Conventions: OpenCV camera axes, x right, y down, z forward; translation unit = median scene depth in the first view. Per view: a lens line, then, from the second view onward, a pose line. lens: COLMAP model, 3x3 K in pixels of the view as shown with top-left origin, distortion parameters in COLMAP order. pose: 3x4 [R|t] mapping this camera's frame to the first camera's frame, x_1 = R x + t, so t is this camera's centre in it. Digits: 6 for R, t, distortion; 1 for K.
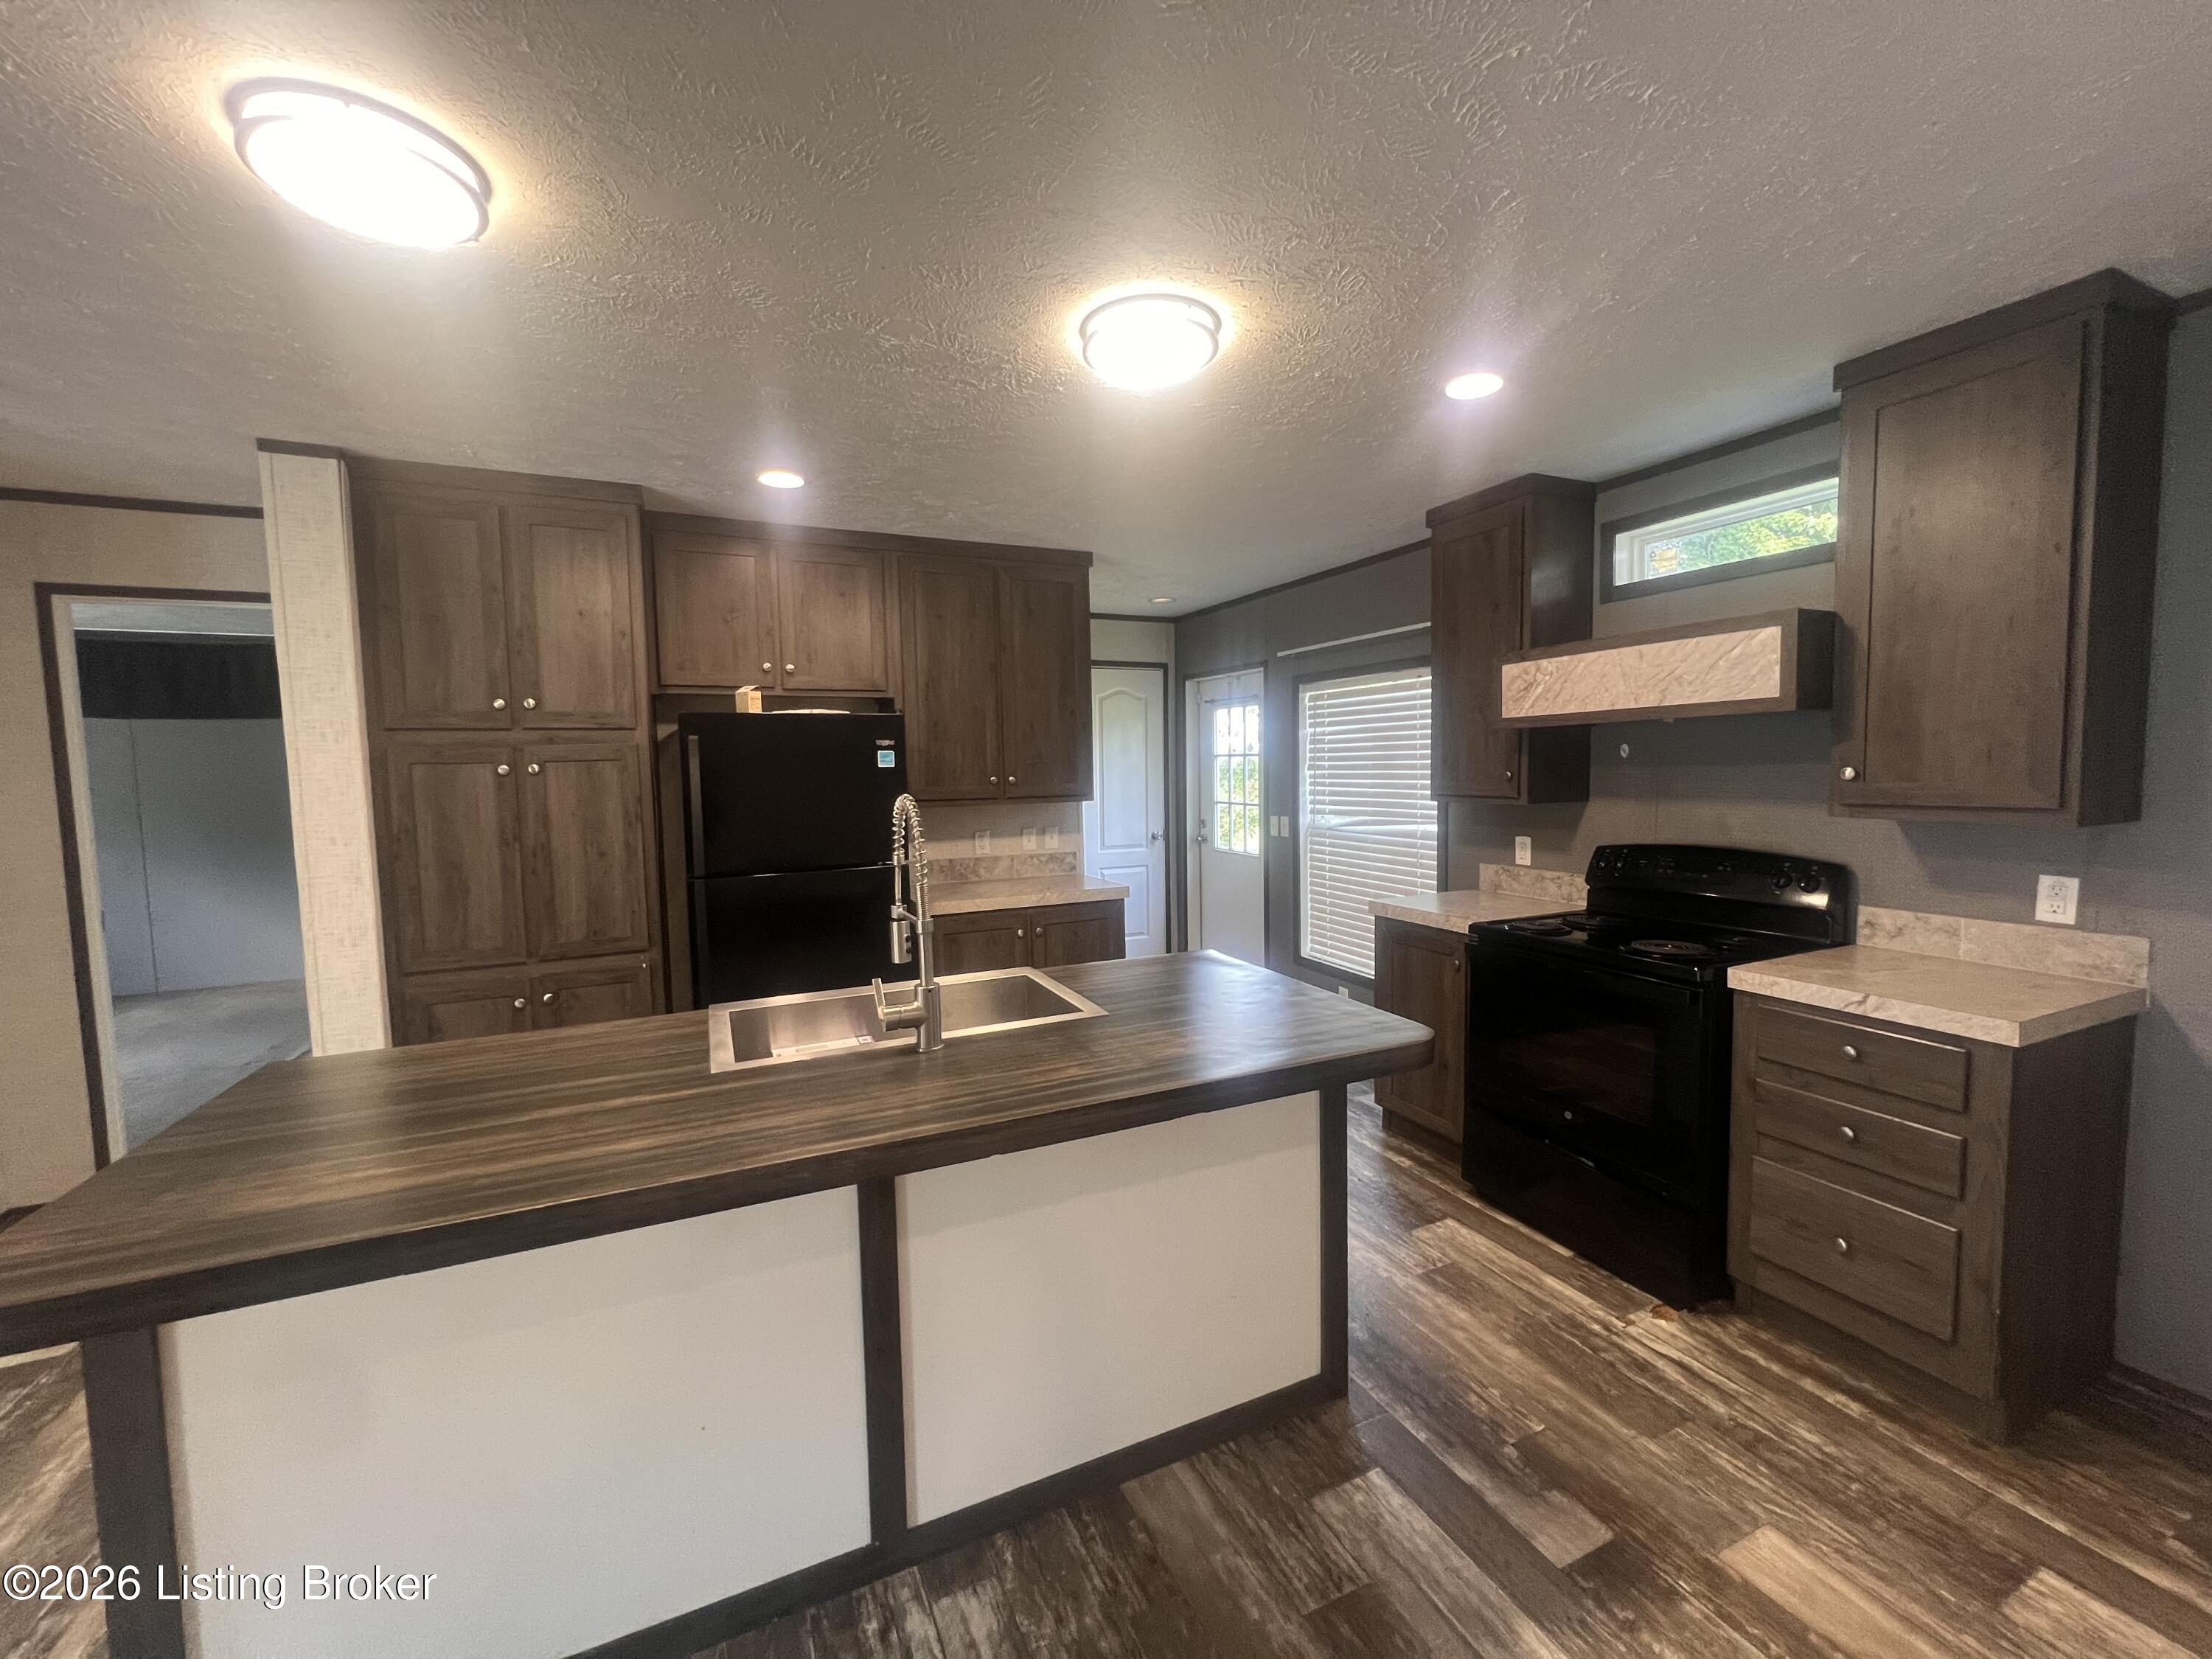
lens RADIAL K [[881.2, 0, 1103.1], [0, 881.2, 822.2], [0, 0, 1]] dist [-0.001503, 0.000648]
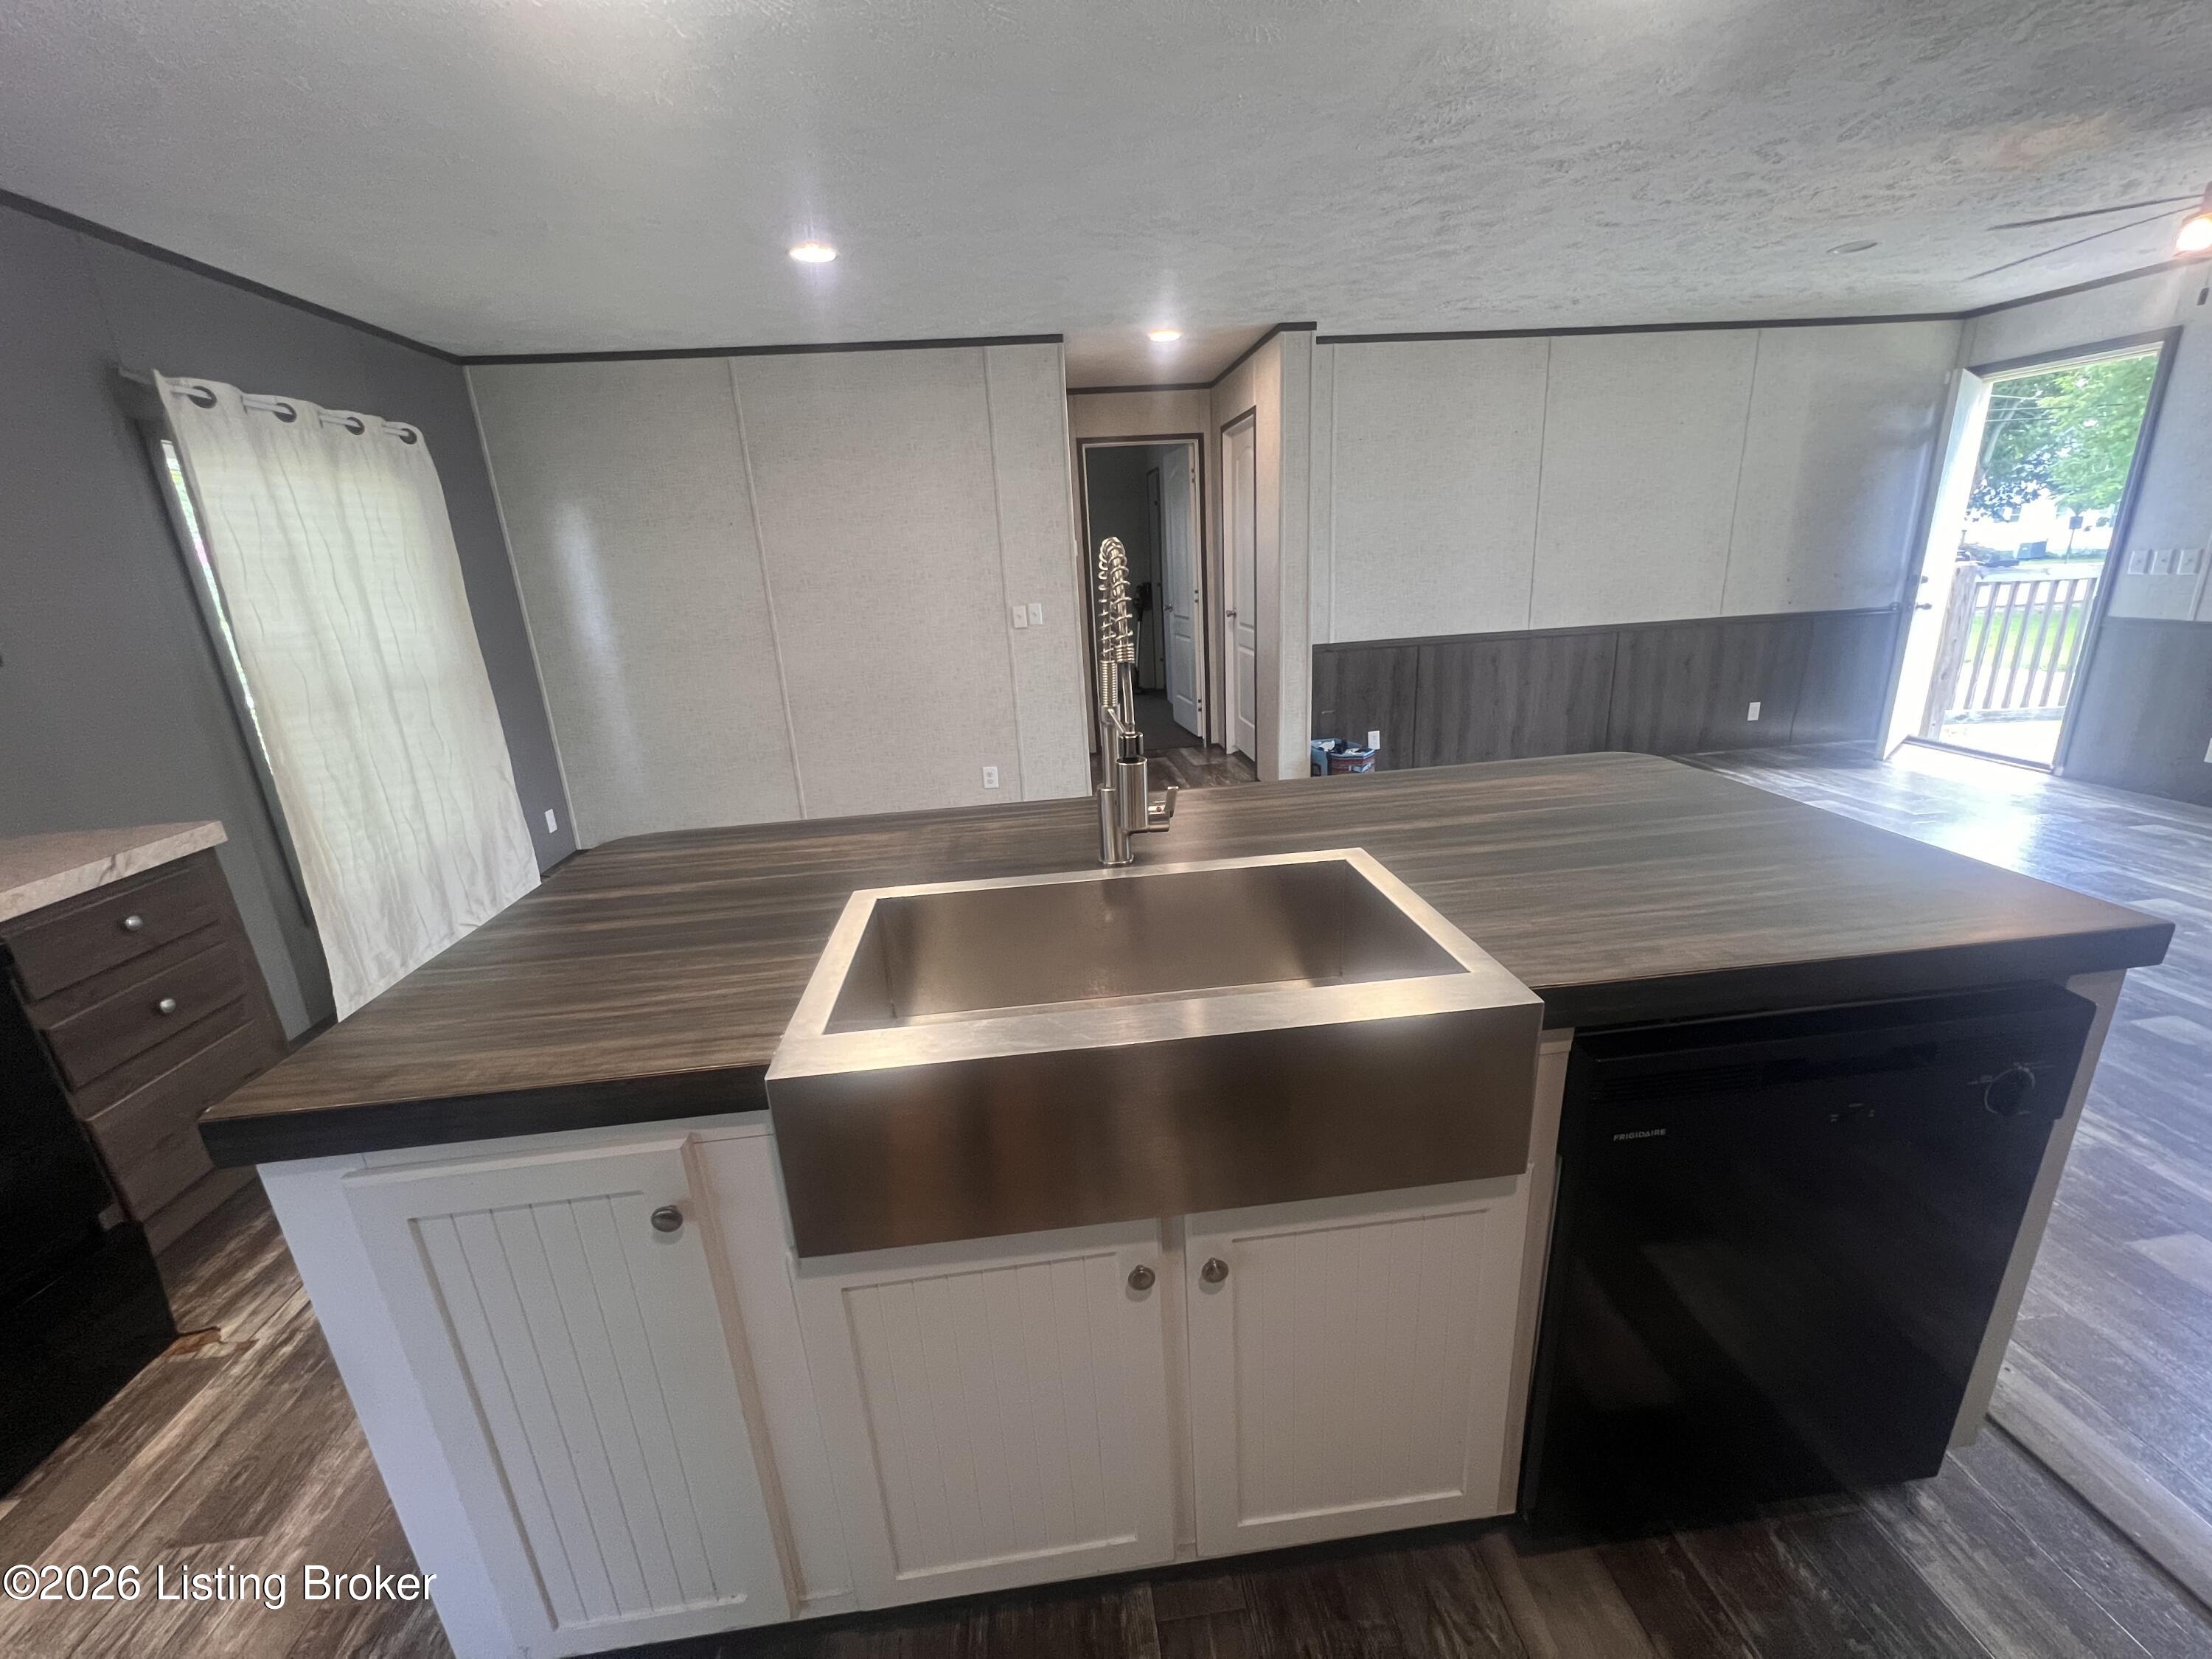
lens RADIAL K [[881.2, 0, 1103.1], [0, 881.2, 822.2], [0, 0, 1]] dist [-0.001503, 0.000648]
pose [[-0.944081, -0.025157, 0.328751, -0.250033], [0.093438, 0.935795, 0.339938, -0.031512], [-0.316195, 0.351647, -0.881116, 0.941708]]
